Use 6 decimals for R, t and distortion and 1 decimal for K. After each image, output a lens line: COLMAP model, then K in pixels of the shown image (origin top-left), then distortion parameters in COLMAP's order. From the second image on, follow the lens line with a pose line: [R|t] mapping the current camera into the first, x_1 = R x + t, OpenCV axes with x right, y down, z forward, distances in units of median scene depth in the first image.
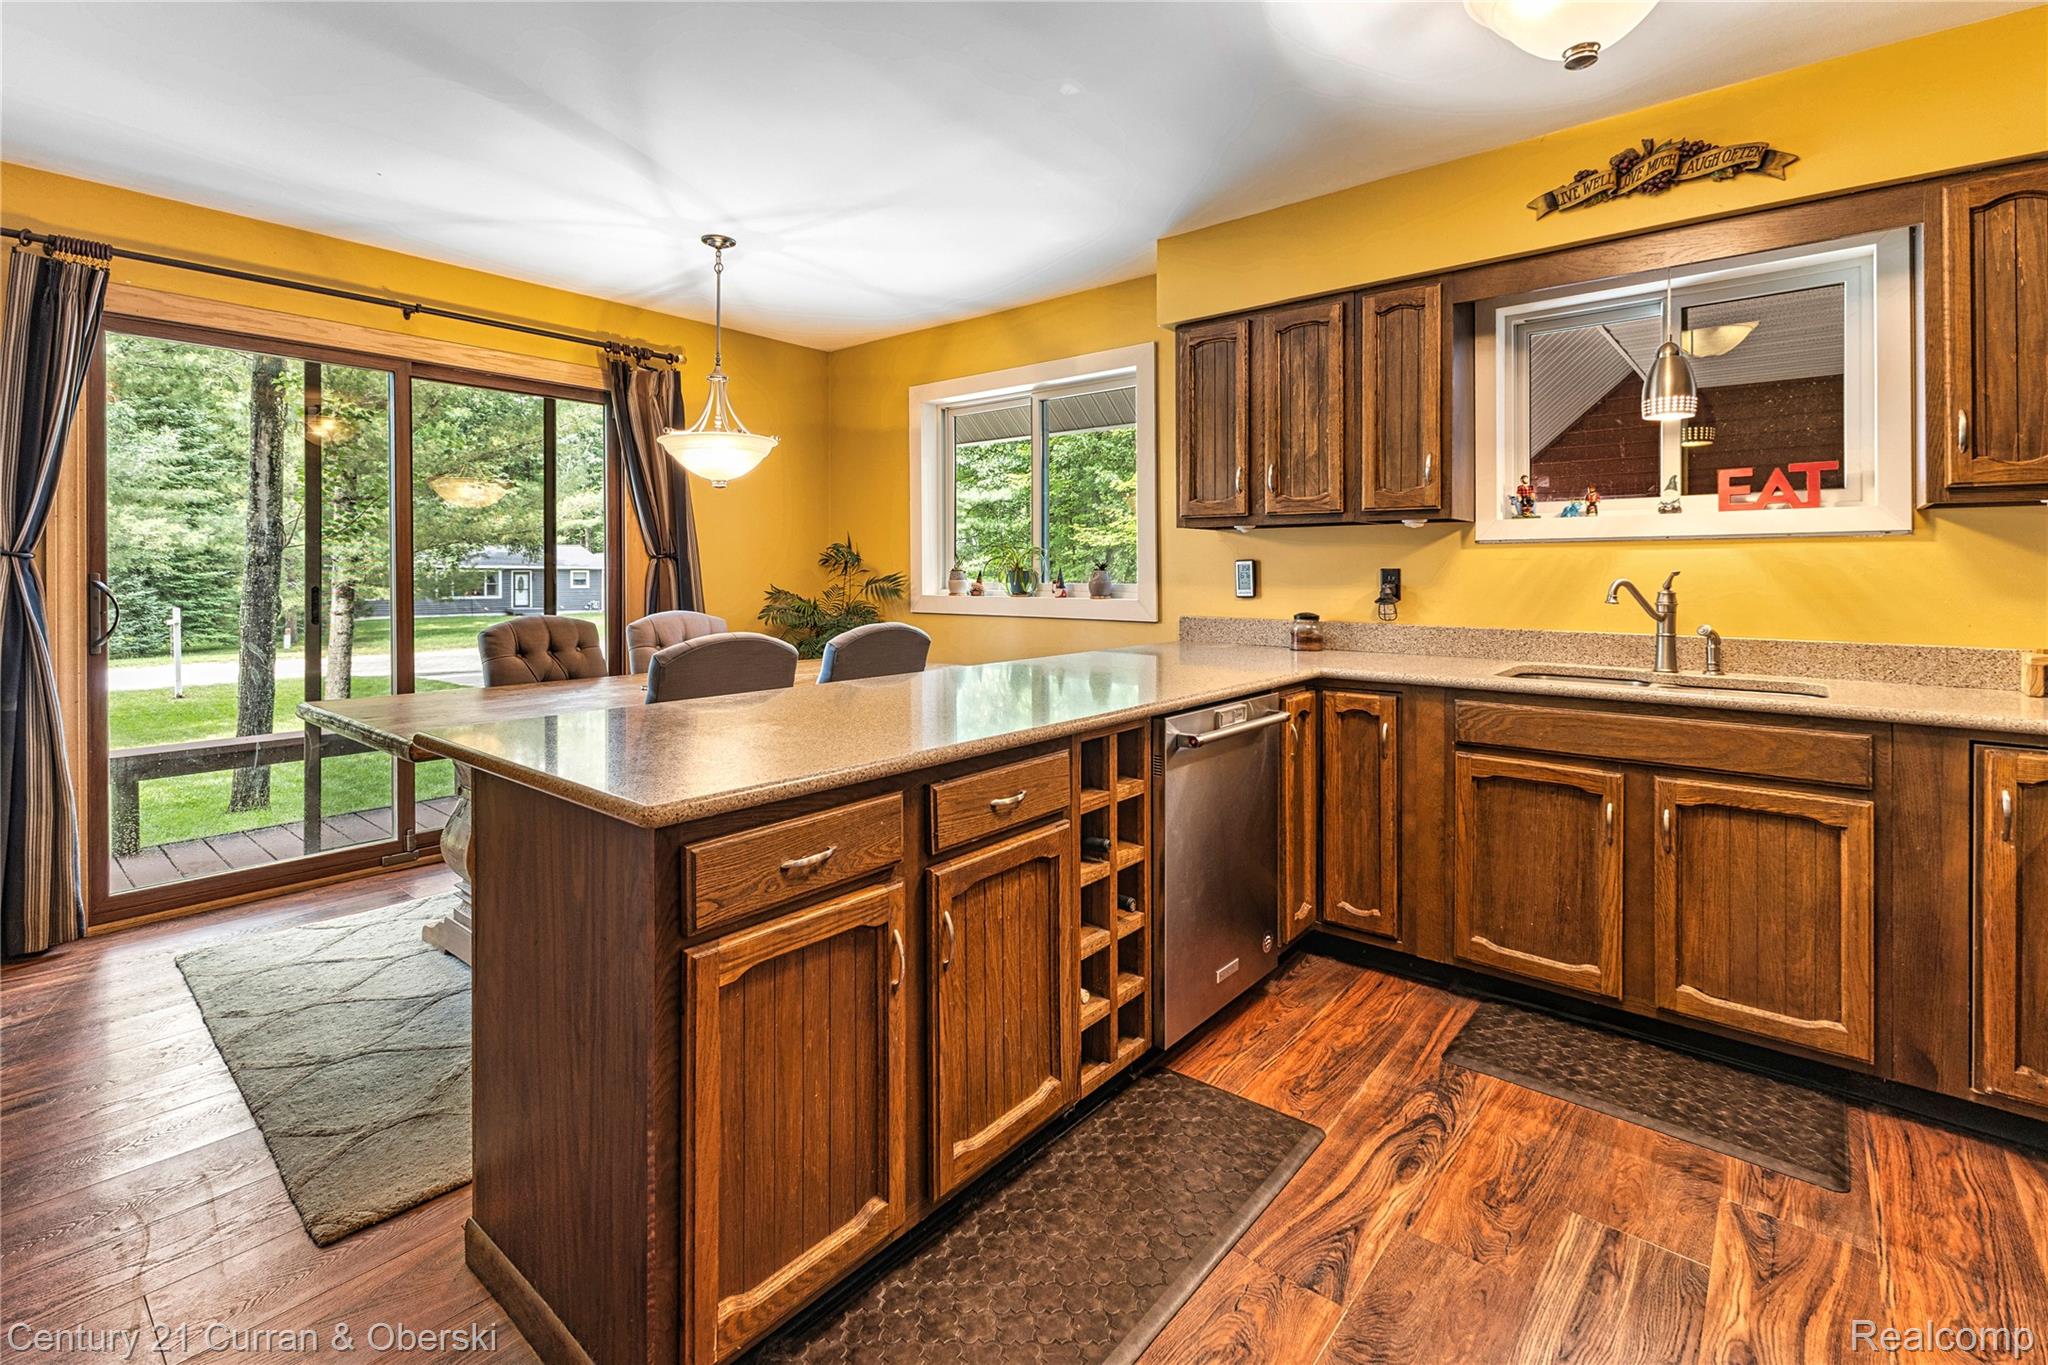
lens RADIAL K [[914.7, 0, 1058.4], [0, 914.7, 571.2], [0, 0, 1]] dist [0.008213, -0.001221]
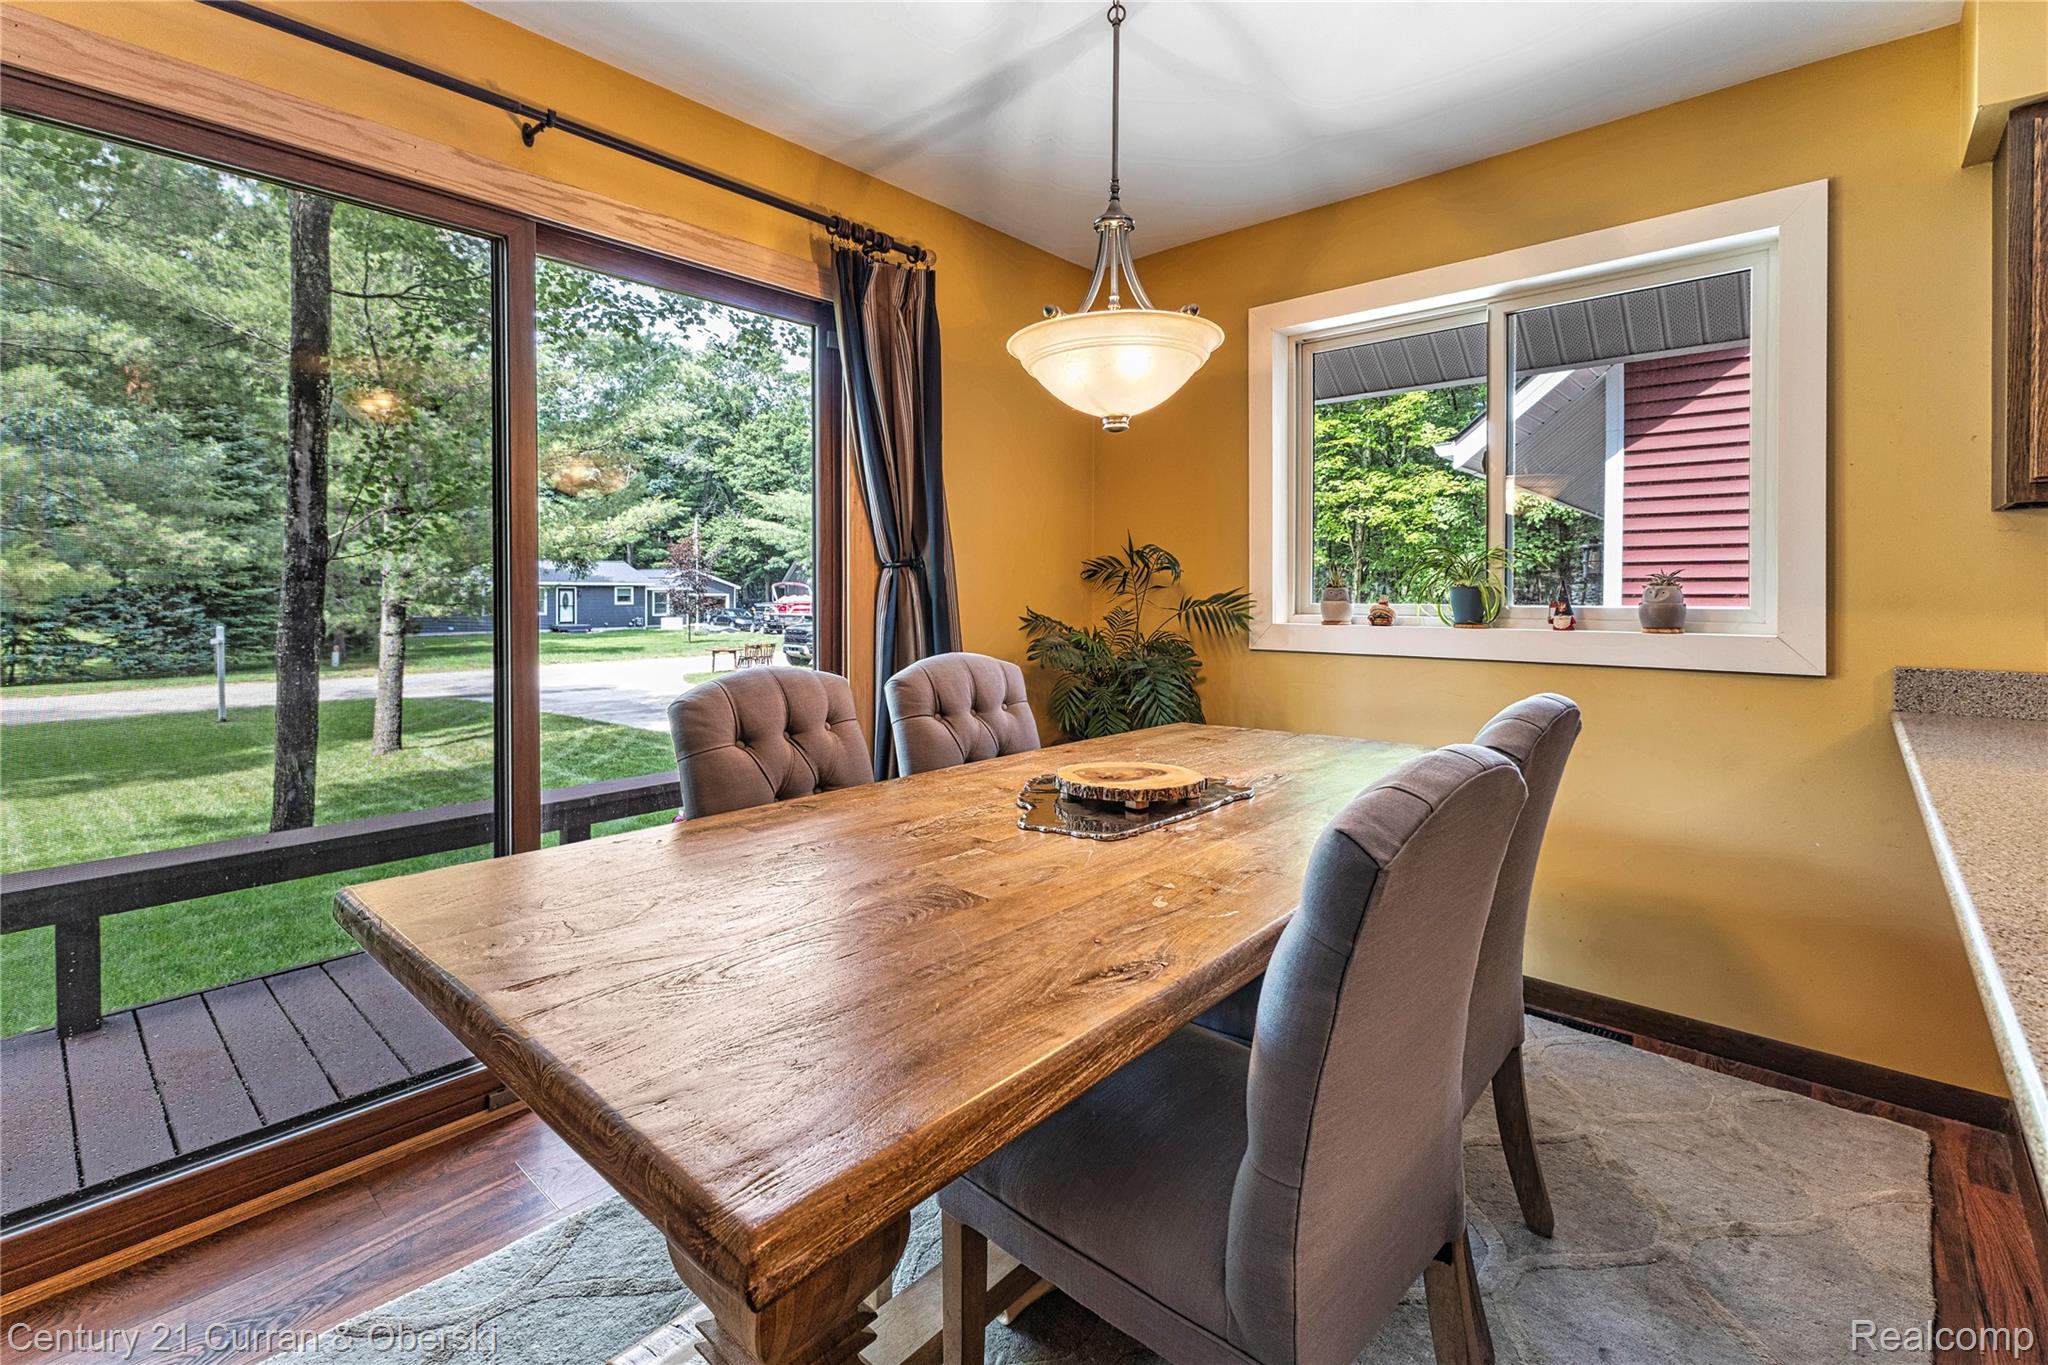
lens RADIAL K [[914.7, 0, 1068.5], [0, 914.7, 586.5], [0, 0, 1]] dist [0.008213, -0.001221]
pose [[0.999688, -0.000566, -0.024987, -0.402589], [0.000546, 1.000000, -0.000822, -0.000137], [0.024988, 0.000809, 0.999687, 0.490910]]
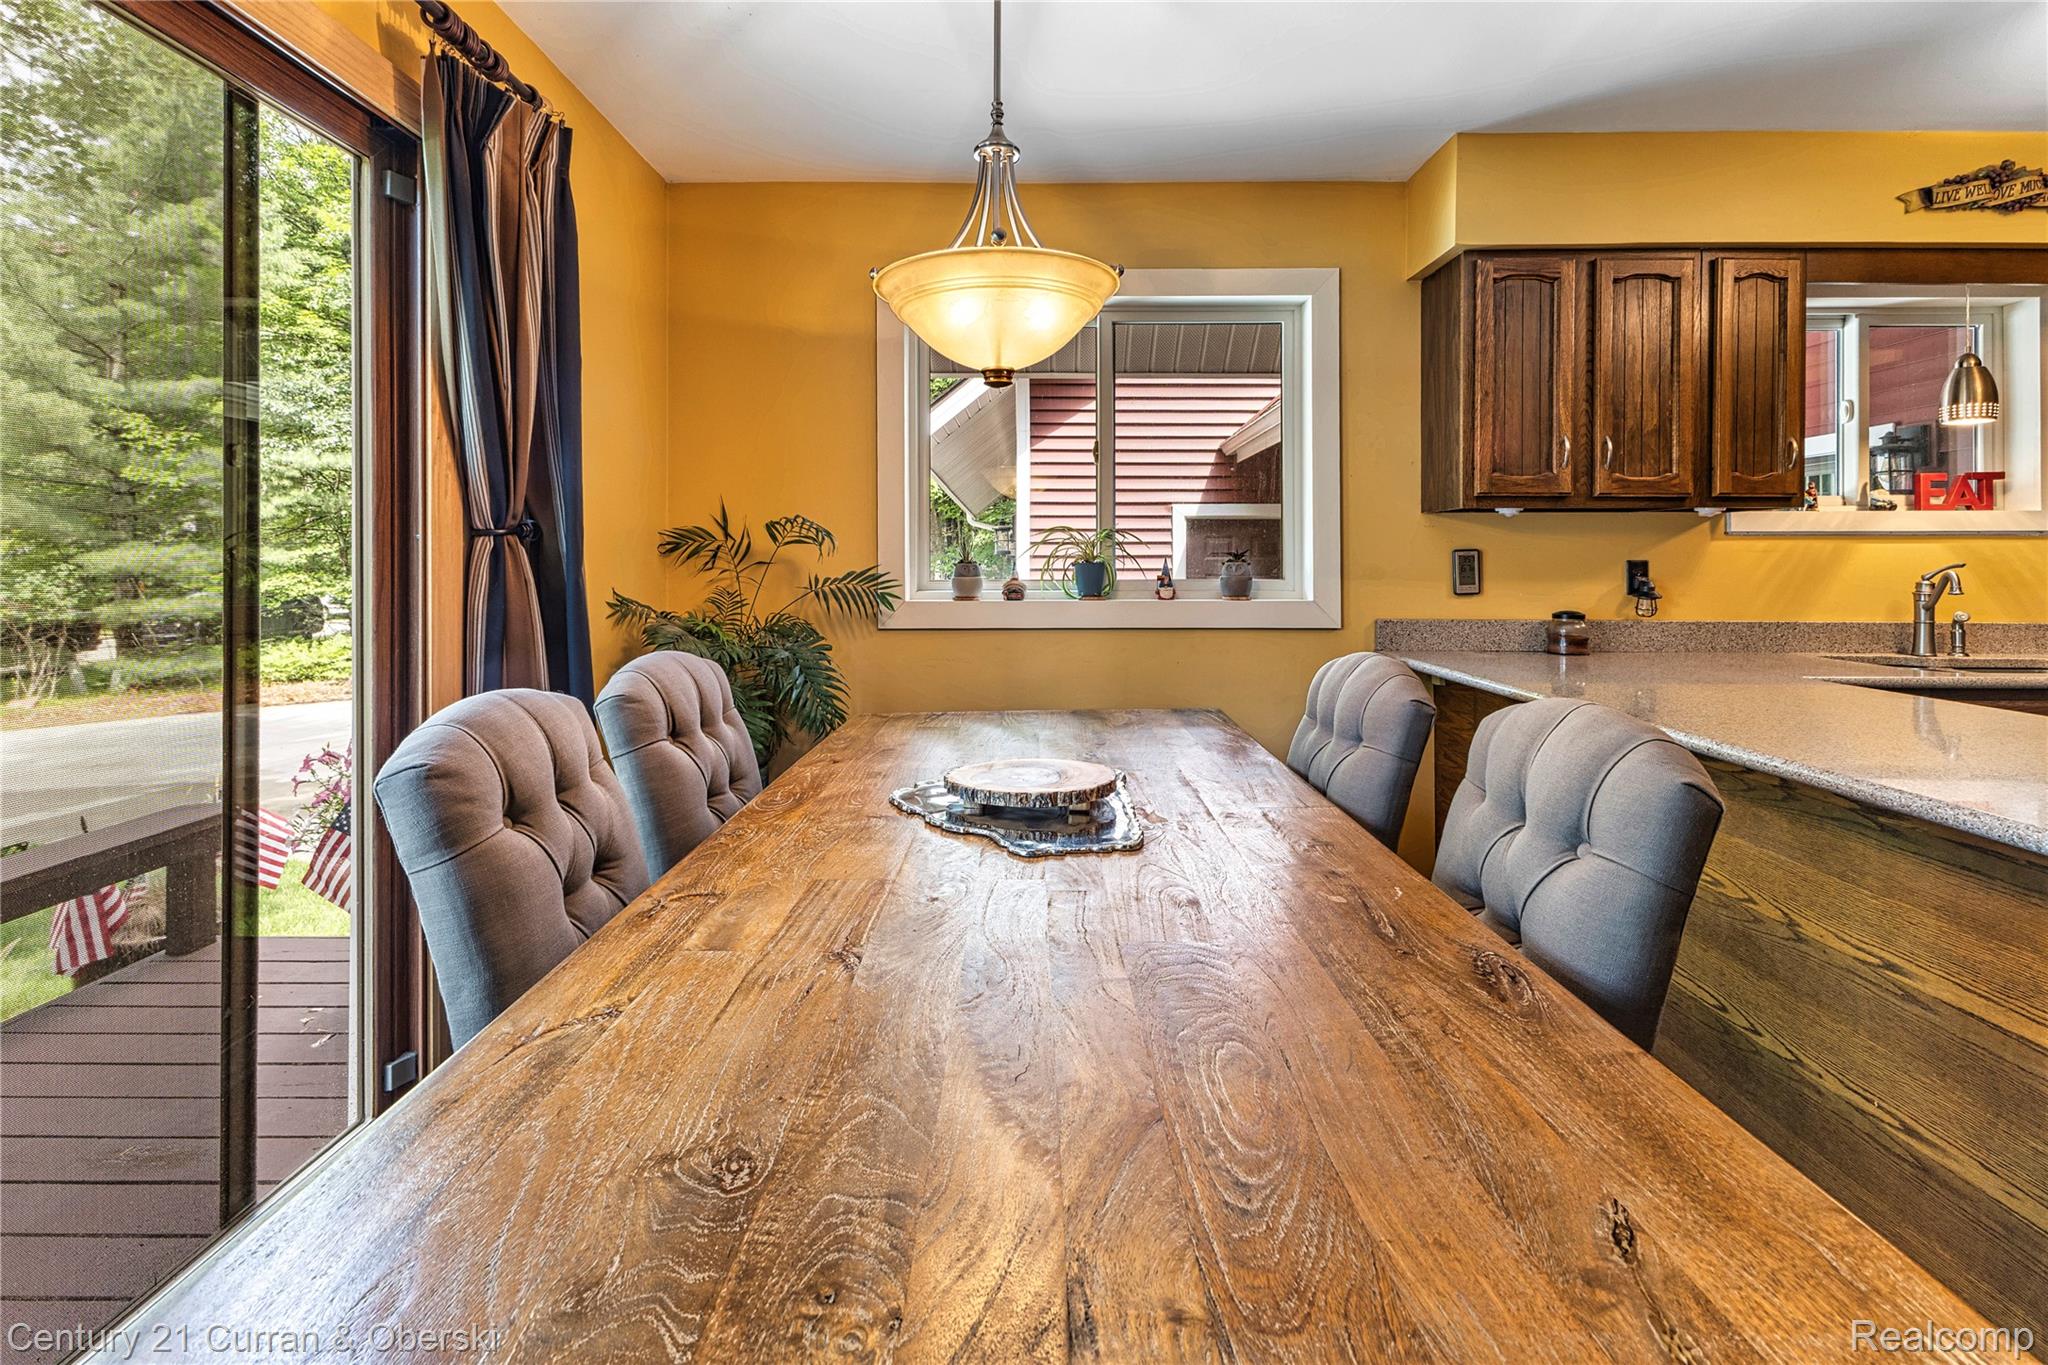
lens RADIAL K [[914.7, 0, 963.1], [0, 914.7, 555.3], [0, 0, 1]] dist [0.008213, -0.001221]
pose [[0.779088, 0.004953, 0.626896, -0.732706], [0.000387, 0.999965, -0.008382, -0.000693], [-0.626915, 0.006773, 0.779058, 0.694316]]
